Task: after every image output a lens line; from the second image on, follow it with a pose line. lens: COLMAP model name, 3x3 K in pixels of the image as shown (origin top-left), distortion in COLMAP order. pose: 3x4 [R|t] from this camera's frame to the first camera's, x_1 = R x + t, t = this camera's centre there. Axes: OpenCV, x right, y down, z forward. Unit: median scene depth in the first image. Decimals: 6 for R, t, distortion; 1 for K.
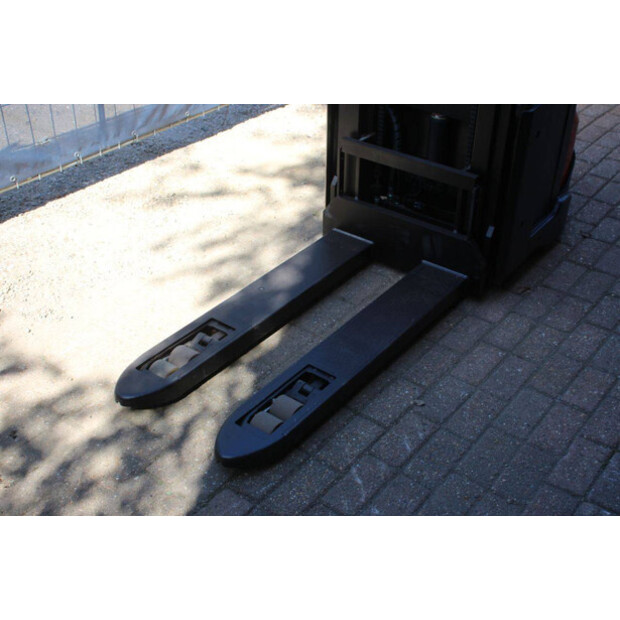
lens RADIAL K [[808.0, 0, 310.0], [0, 808.0, 310.0], [0, 0, 1]] dist [0.009739, 0.083691]
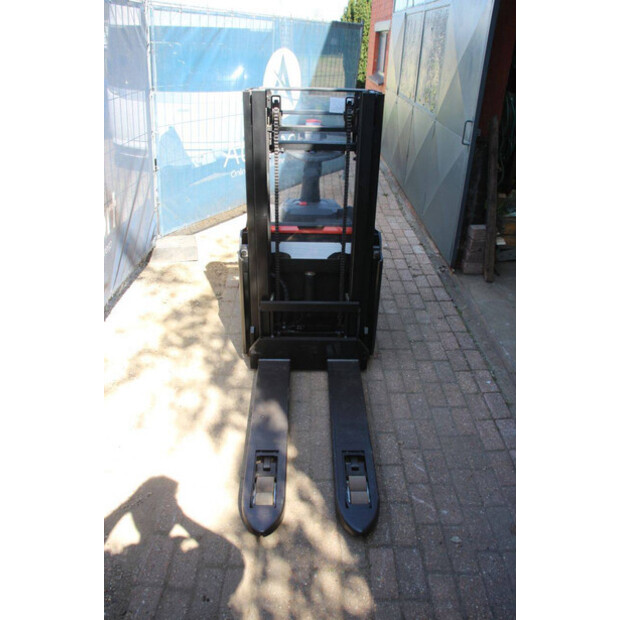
lens RADIAL K [[509.8, 0, 310.0], [0, 509.8, 310.0], [0, 0, 1]] dist [-0.169032, 0.136664]
pose [[0.786043, -0.294486, 0.543521, -0.428194], [0.336167, 0.941498, 0.023949, -0.199177], [-0.518776, 0.163889, 0.839054, 0.158605]]
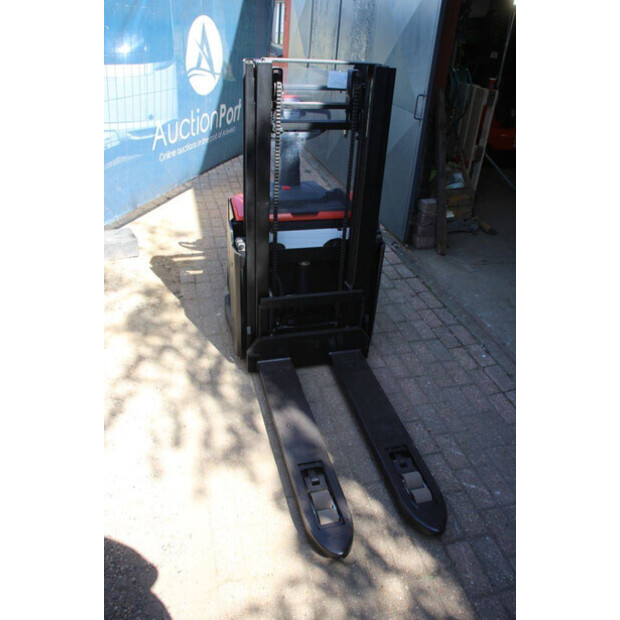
lens RADIAL K [[509.8, 0, 310.0], [0, 509.8, 310.0], [0, 0, 1]] dist [-0.169032, 0.136664]
pose [[0.604934, -0.391455, 0.693410, -0.538134], [0.404344, 0.901203, 0.156010, -0.311524], [-0.685974, 0.186000, 0.703451, 0.351576]]
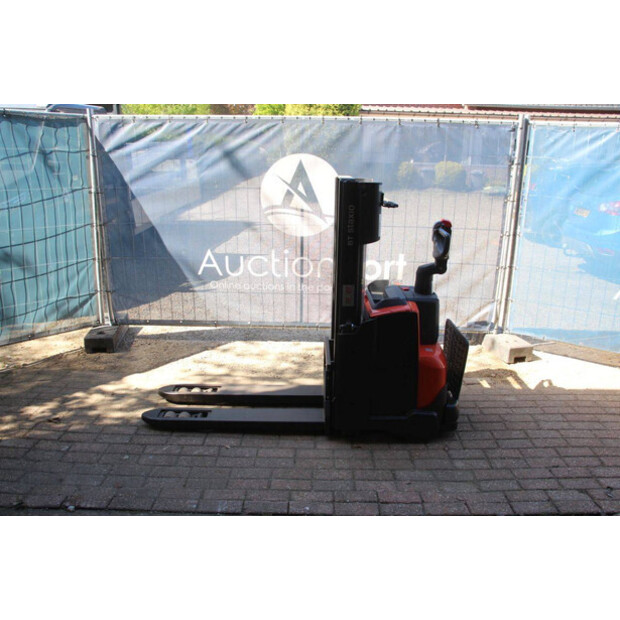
lens RADIAL K [[546.0, 0, 325.4], [0, 546.0, 309.4], [0, 0, 1]] dist [-0.118480, 0.003223]
pose [[0.615483, 0.208002, -0.760208, 1.054185], [-0.455010, 0.881349, -0.127239, -0.106777], [0.643542, 0.424216, 0.637098, 0.146239]]
